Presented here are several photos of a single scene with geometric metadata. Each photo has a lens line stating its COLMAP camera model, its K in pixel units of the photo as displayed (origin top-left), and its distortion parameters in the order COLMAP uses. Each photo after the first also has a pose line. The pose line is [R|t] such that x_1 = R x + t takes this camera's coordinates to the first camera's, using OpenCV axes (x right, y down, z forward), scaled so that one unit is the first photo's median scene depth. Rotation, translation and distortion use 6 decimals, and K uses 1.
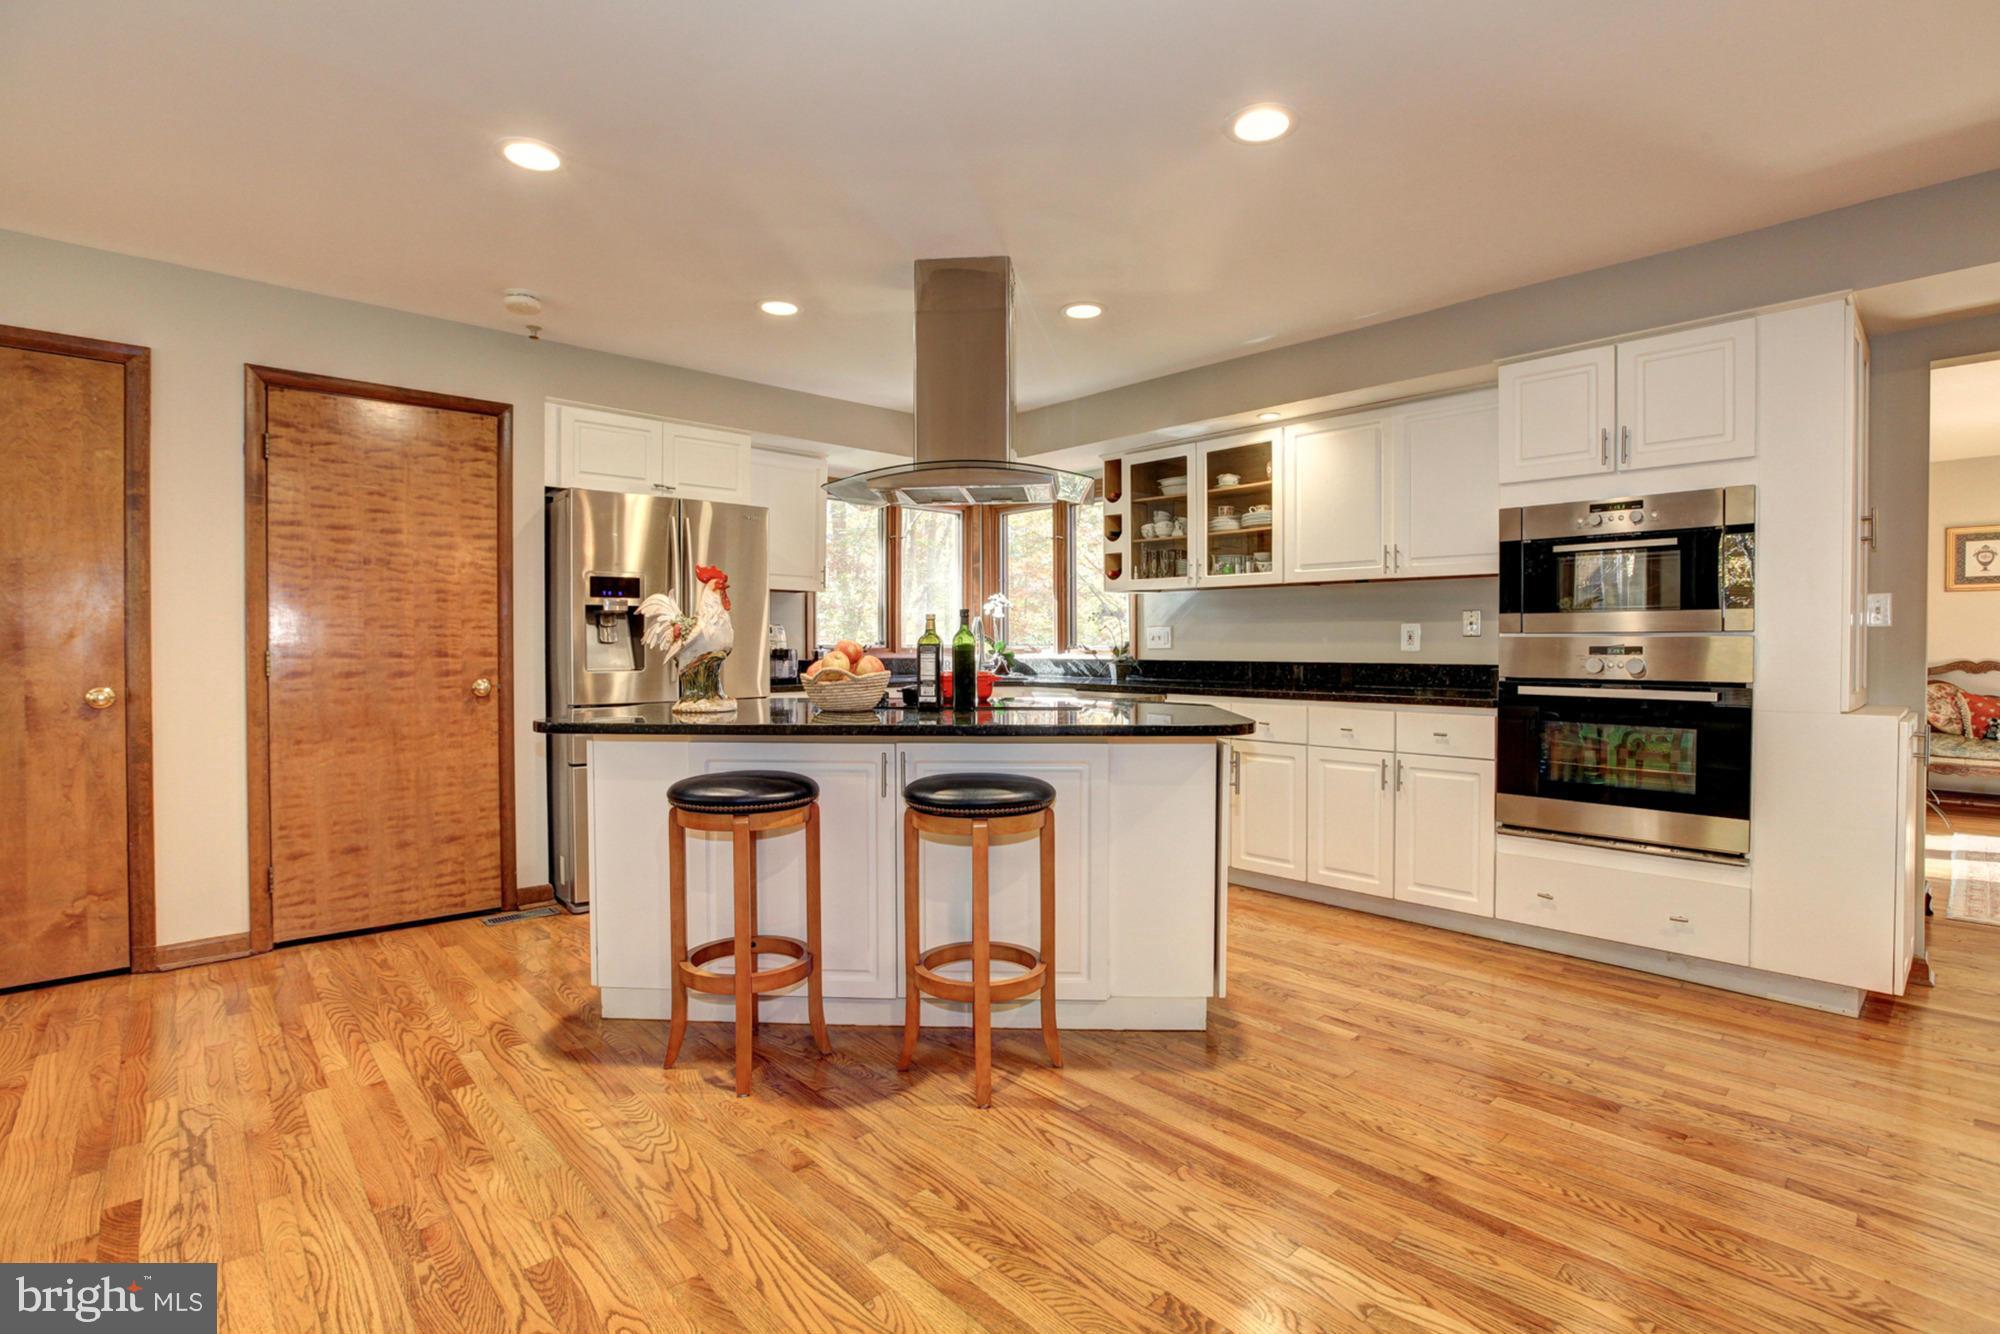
lens RADIAL K [[928.3, 0, 998.0], [0, 928.3, 661.8], [0, 0, 1]] dist [-0.023312, 0.000496]
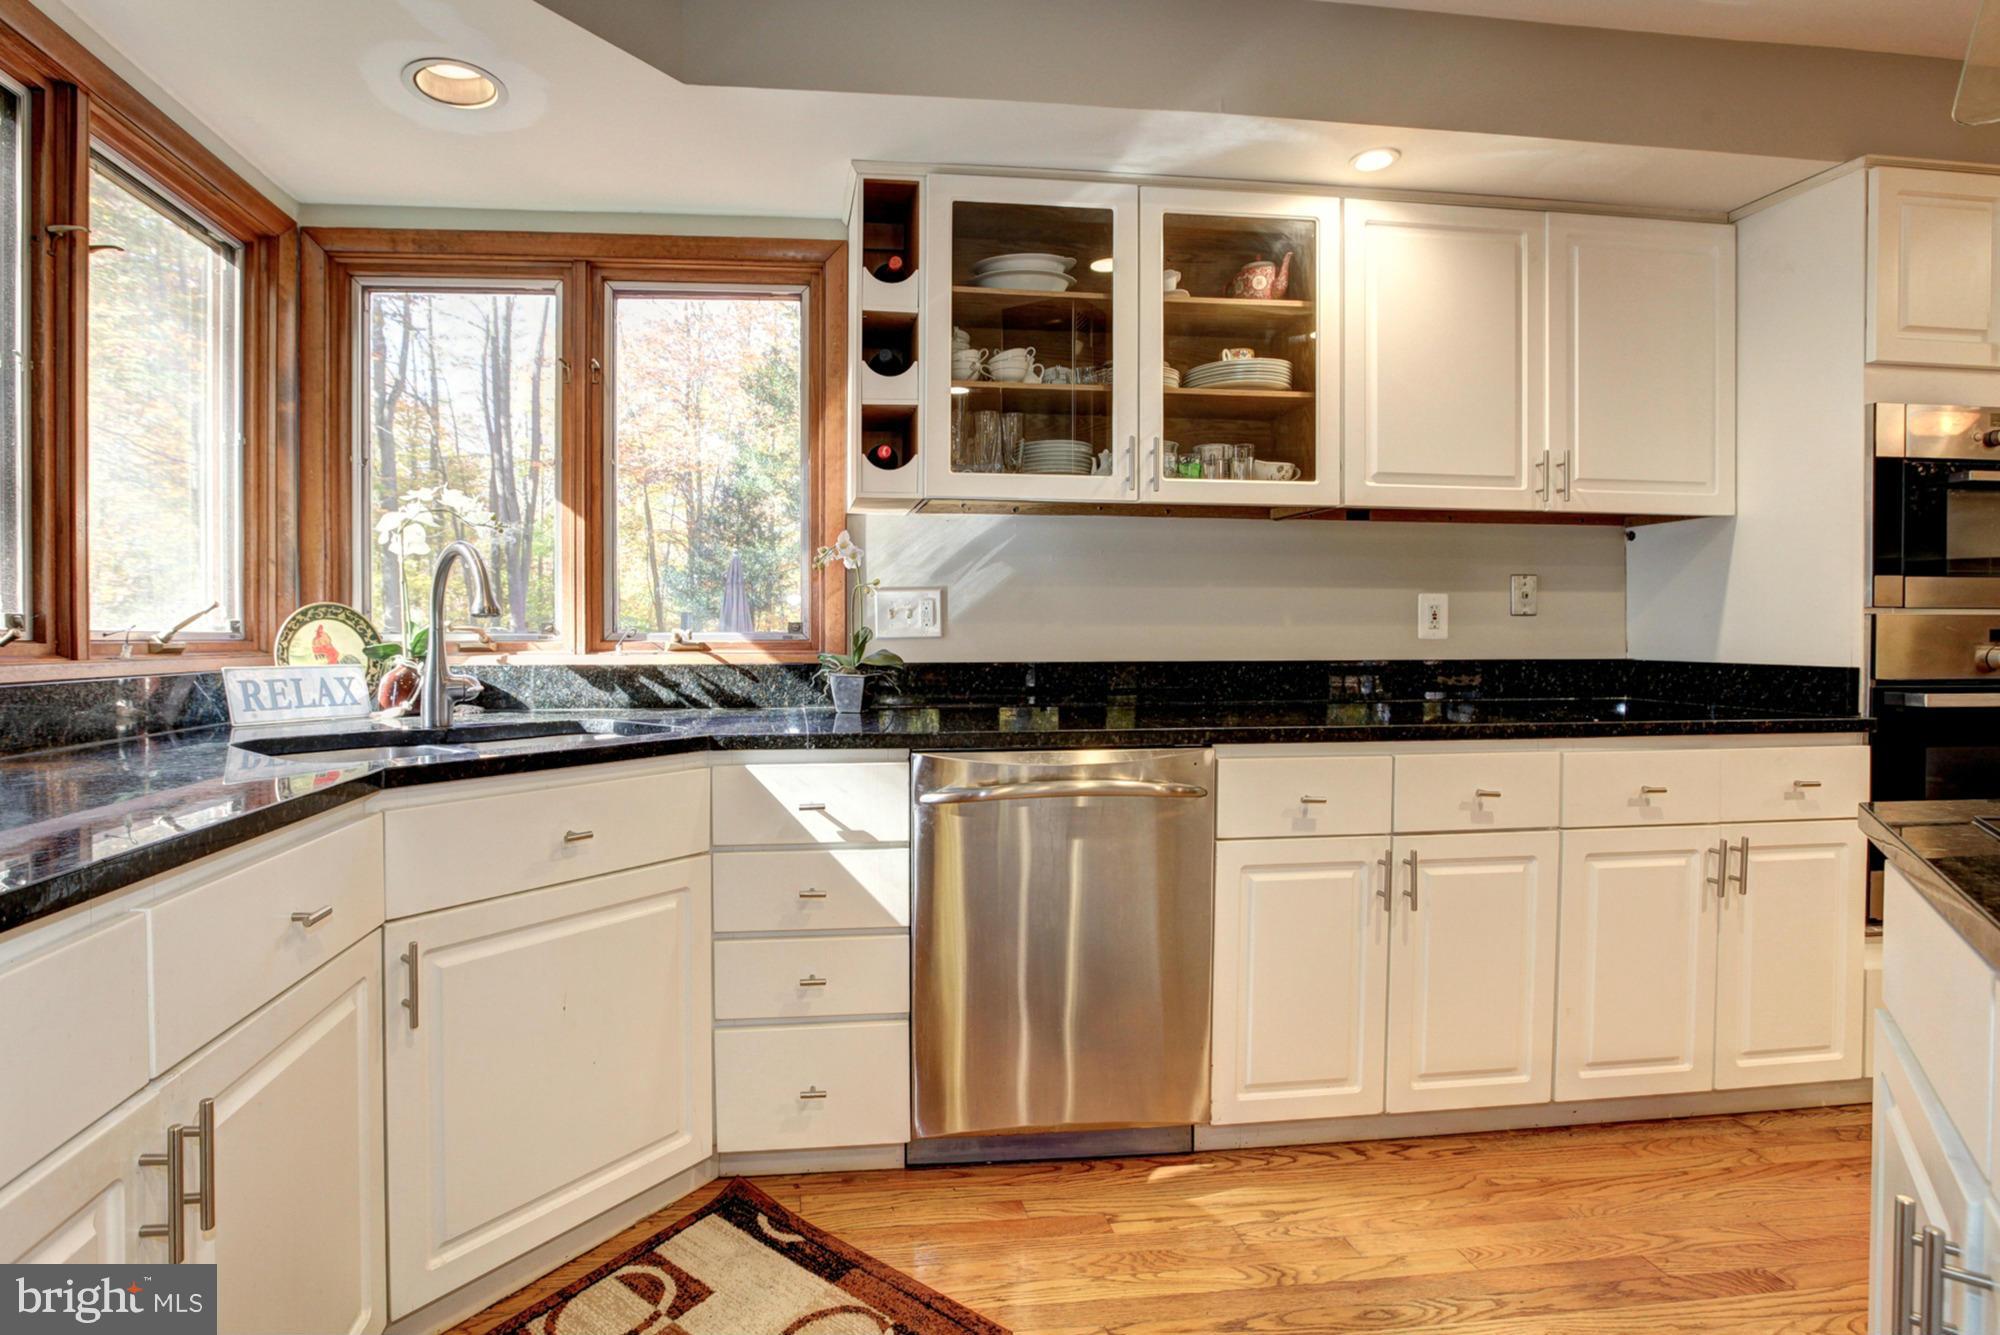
lens RADIAL K [[964.8, 0, 884.2], [0, 964.8, 646.3], [0, 0, 1]] dist [-0.027062, 0.001301]
pose [[0.599056, -0.012182, 0.800615, -0.306855], [0.016175, 0.999864, 0.003111, -0.016783], [-0.800544, 0.011086, 0.599172, 1.042293]]
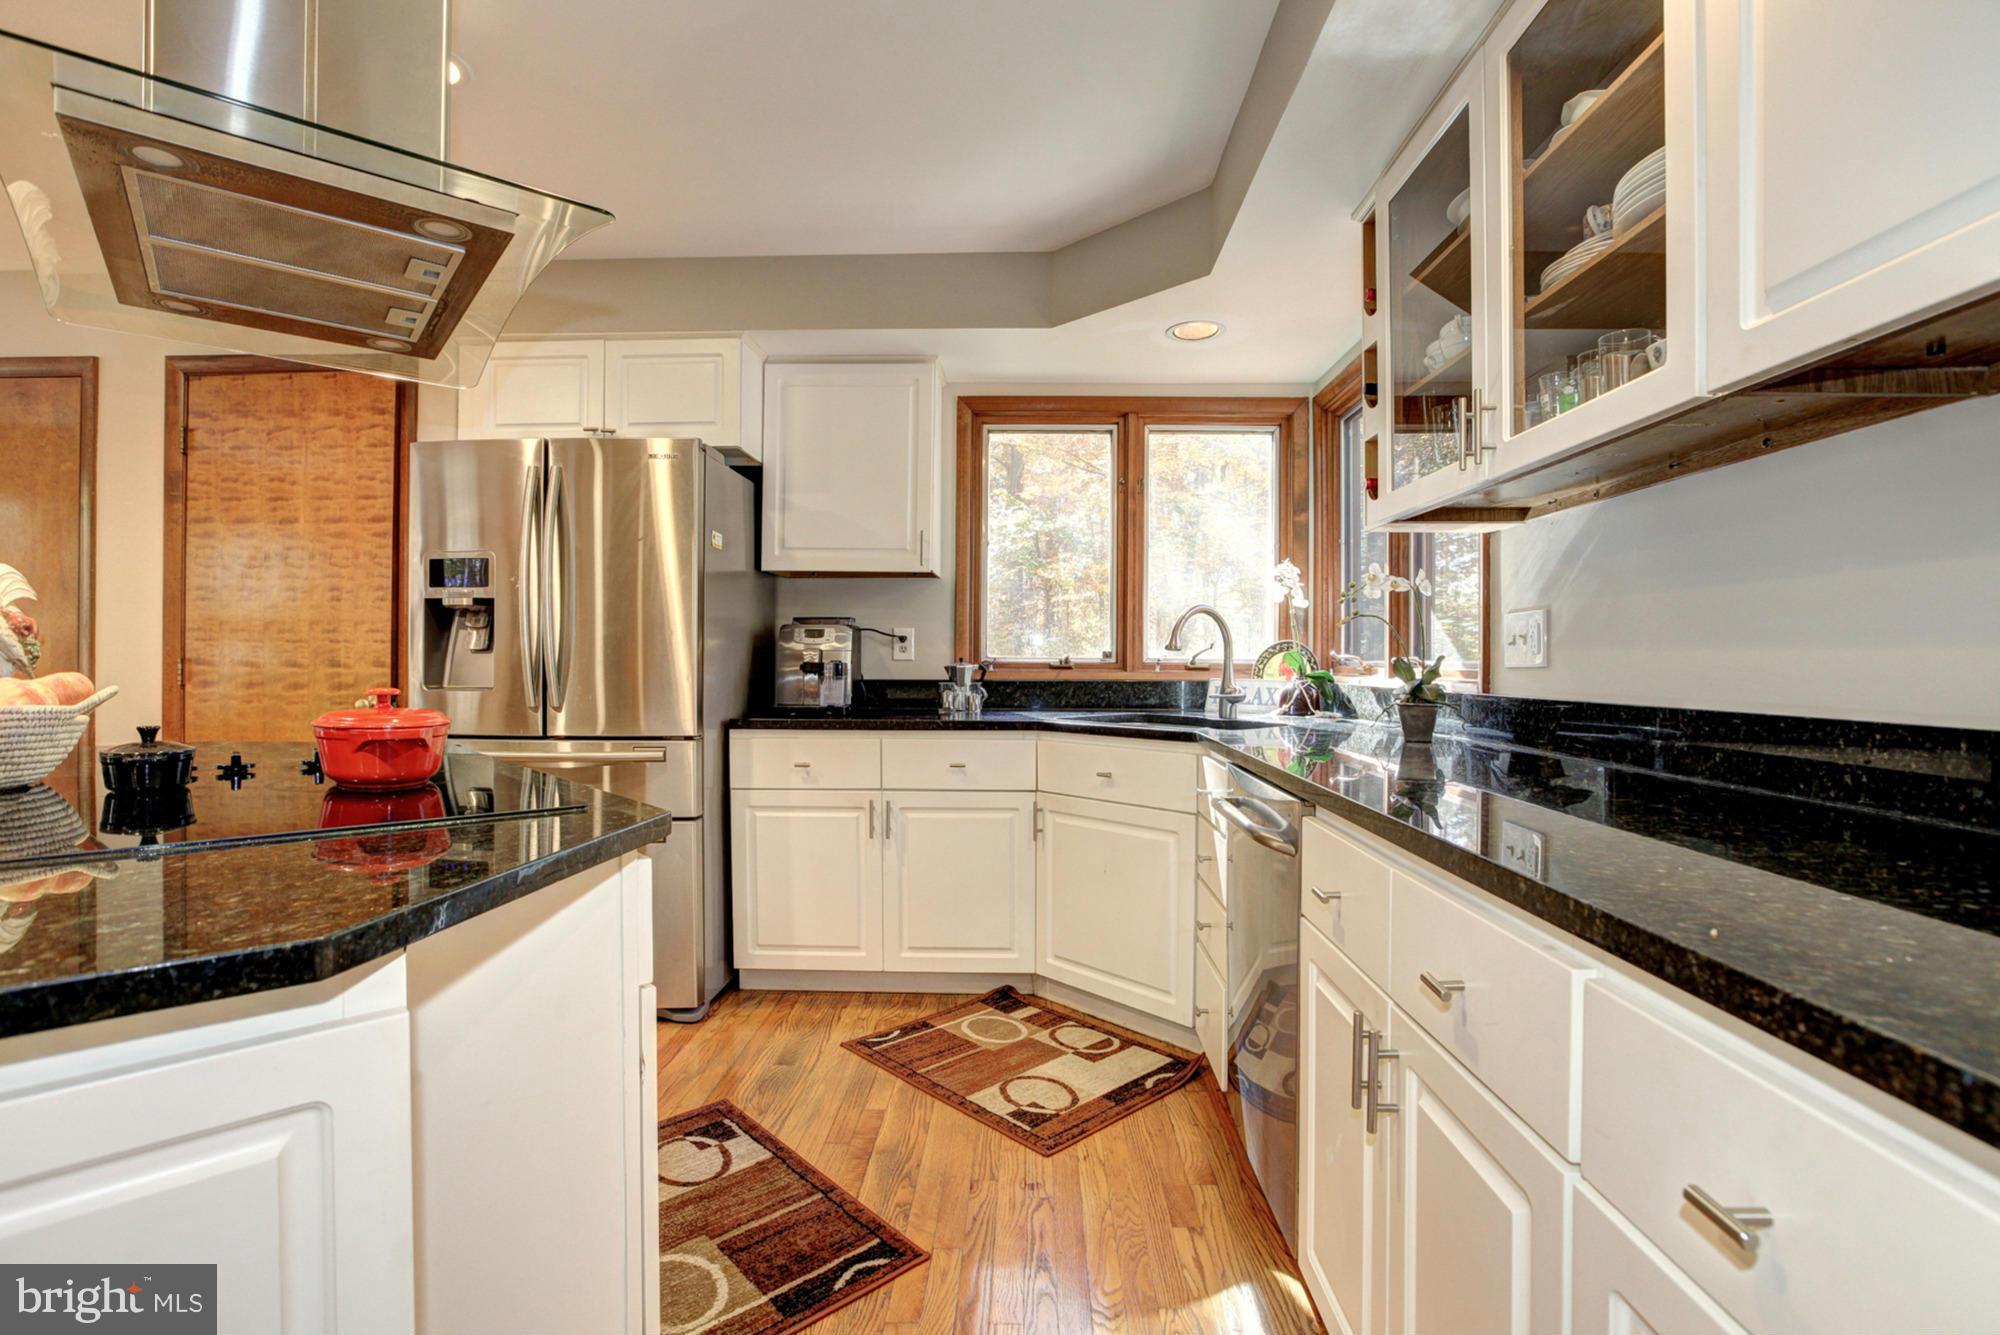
lens RADIAL K [[928.3, 0, 998.0], [0, 928.3, 662.3], [0, 0, 1]] dist [-0.023312, 0.000496]
pose [[0.713565, 0.005680, -0.700566, 0.406353], [-0.019328, 0.999746, -0.011582, -0.011238], [0.700322, 0.021805, 0.713494, 0.823679]]
